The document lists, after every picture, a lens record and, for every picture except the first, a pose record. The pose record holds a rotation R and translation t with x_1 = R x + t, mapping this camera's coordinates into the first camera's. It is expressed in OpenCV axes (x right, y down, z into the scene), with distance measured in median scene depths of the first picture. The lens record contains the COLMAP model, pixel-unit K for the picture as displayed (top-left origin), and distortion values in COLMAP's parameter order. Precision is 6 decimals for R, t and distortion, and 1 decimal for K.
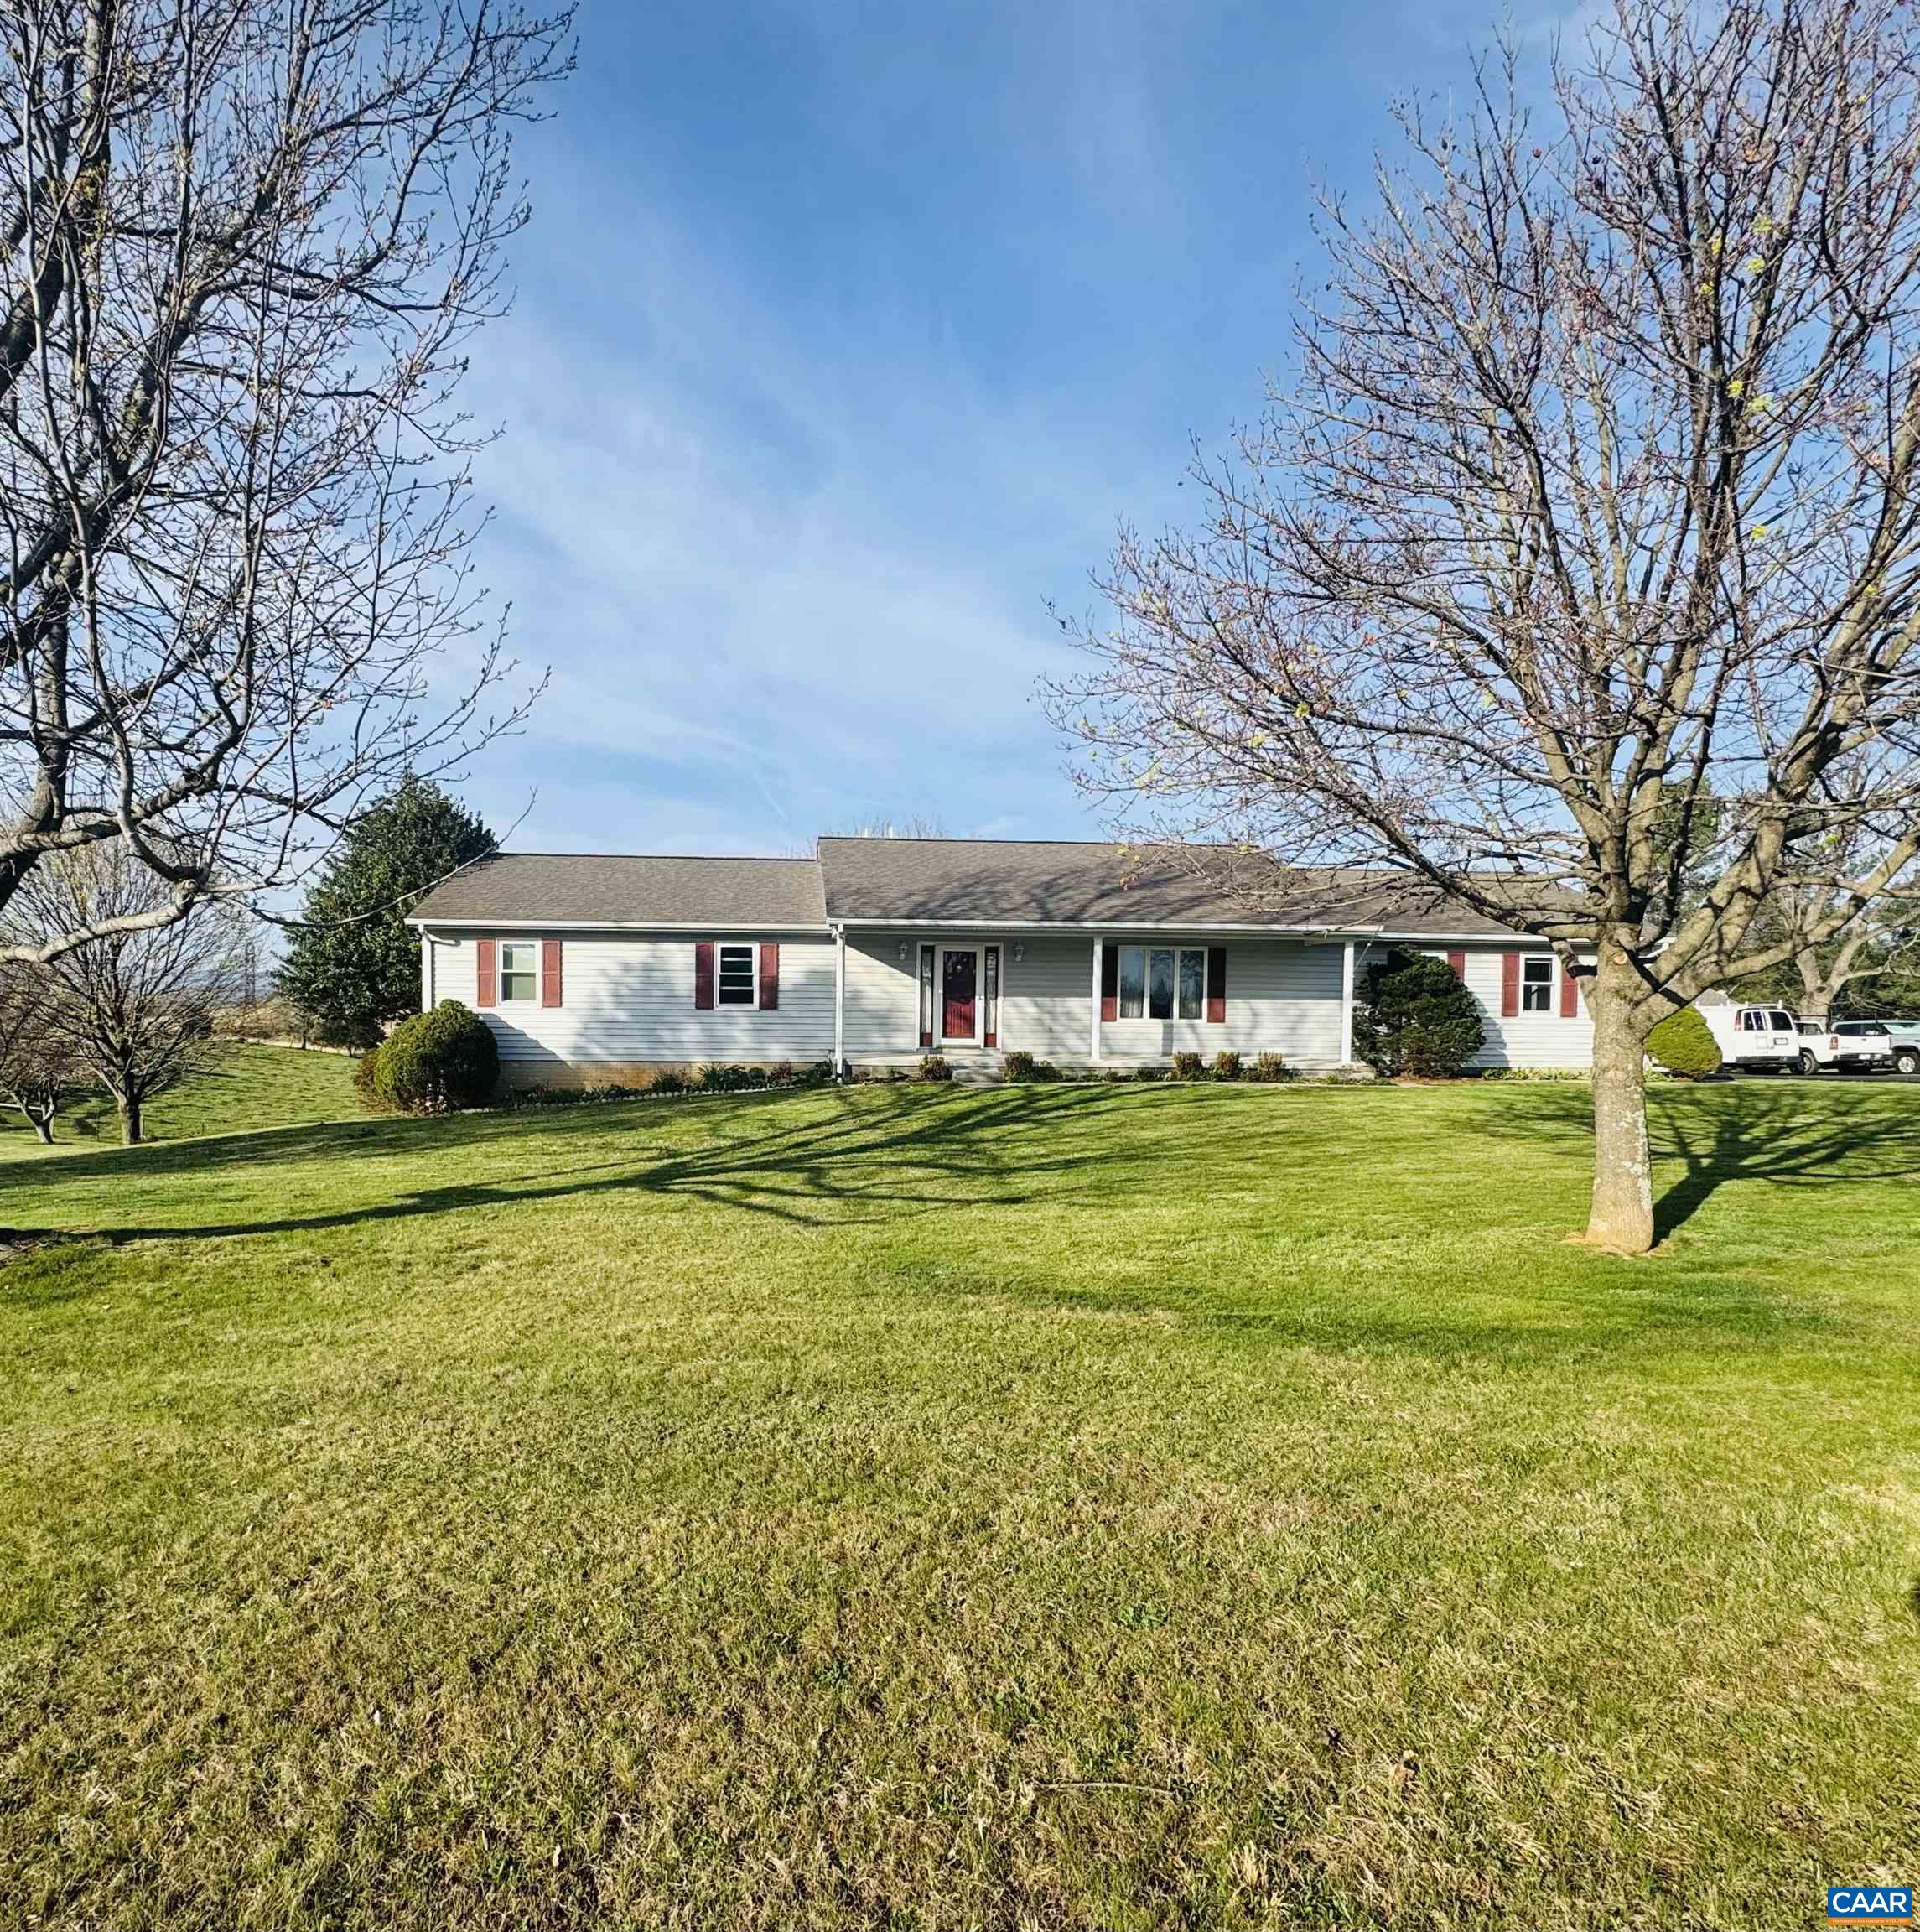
lens RADIAL K [[1287.1, 0, 970.0], [0, 1287.1, 976.1], [0, 0, 1]] dist [0.050167, 0.001603]
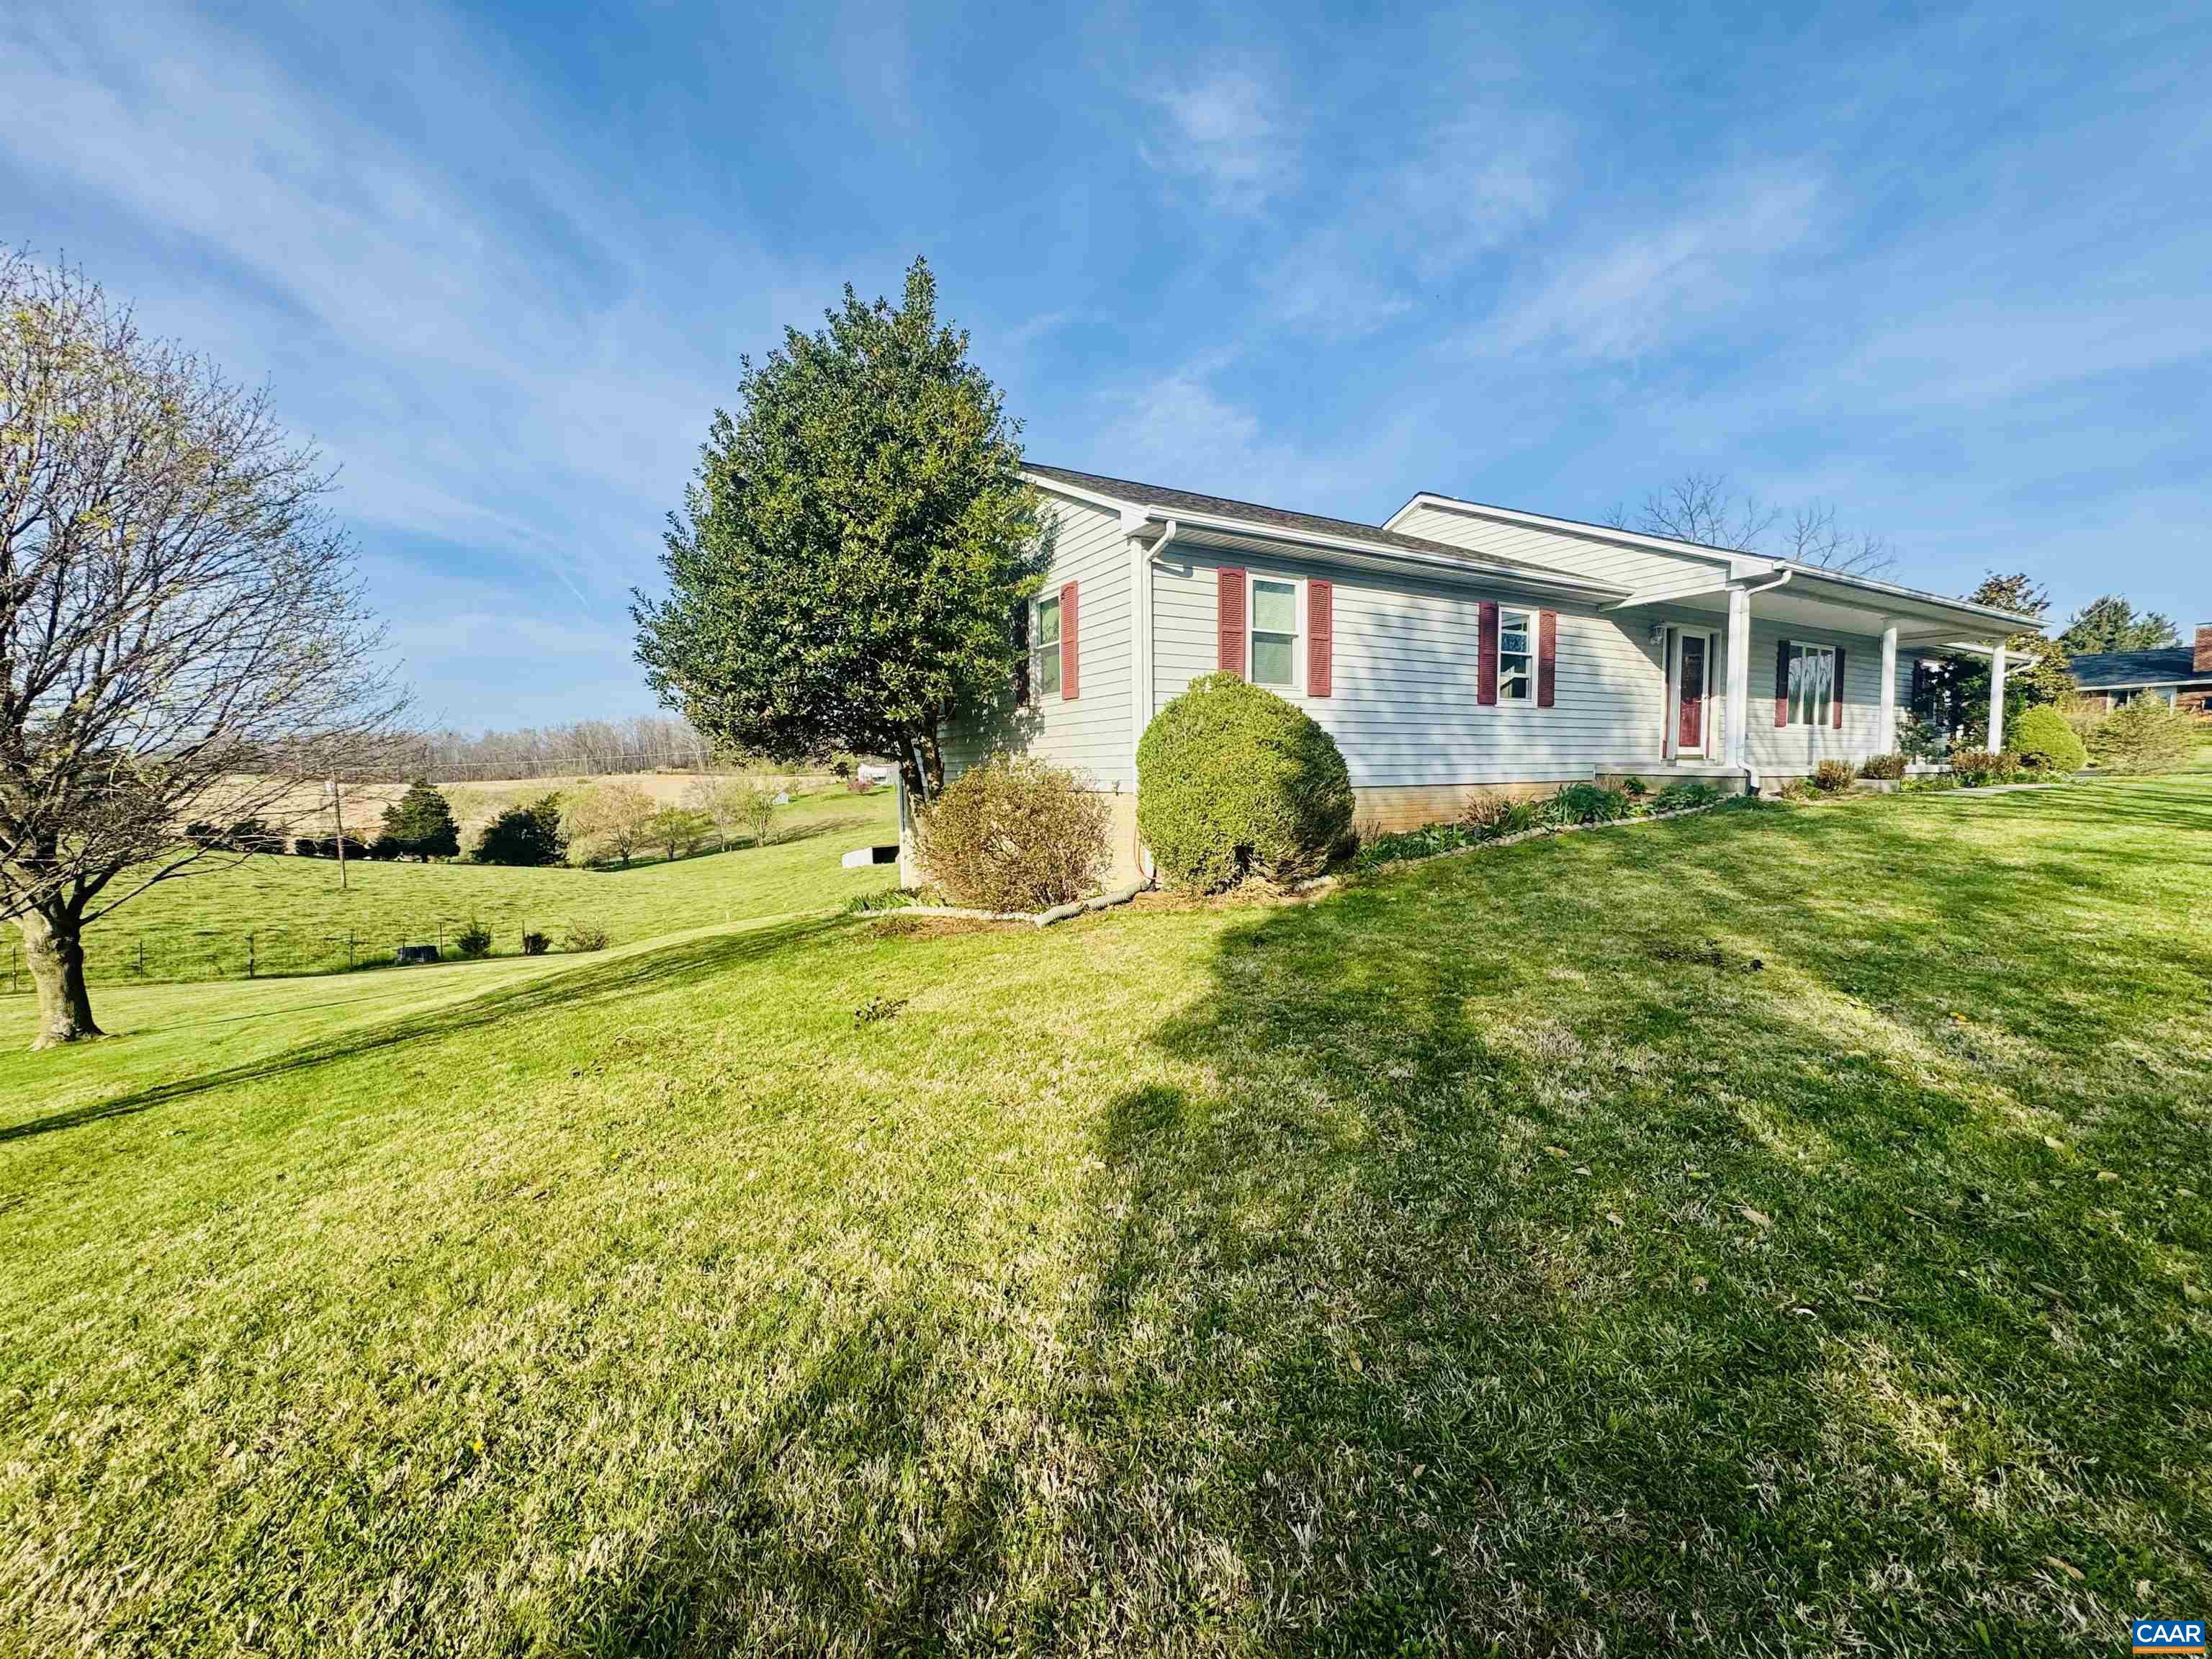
lens RADIAL K [[891.1, 0, 1101.3], [0, 891.1, 827.3], [0, 0, 1]] dist [0.006314, -0.001010]
pose [[0.893167, -0.049471, 0.446996, -0.579514], [0.016939, 0.996927, 0.076488, 0.049119], [-0.449407, -0.060745, 0.891260, 0.663572]]
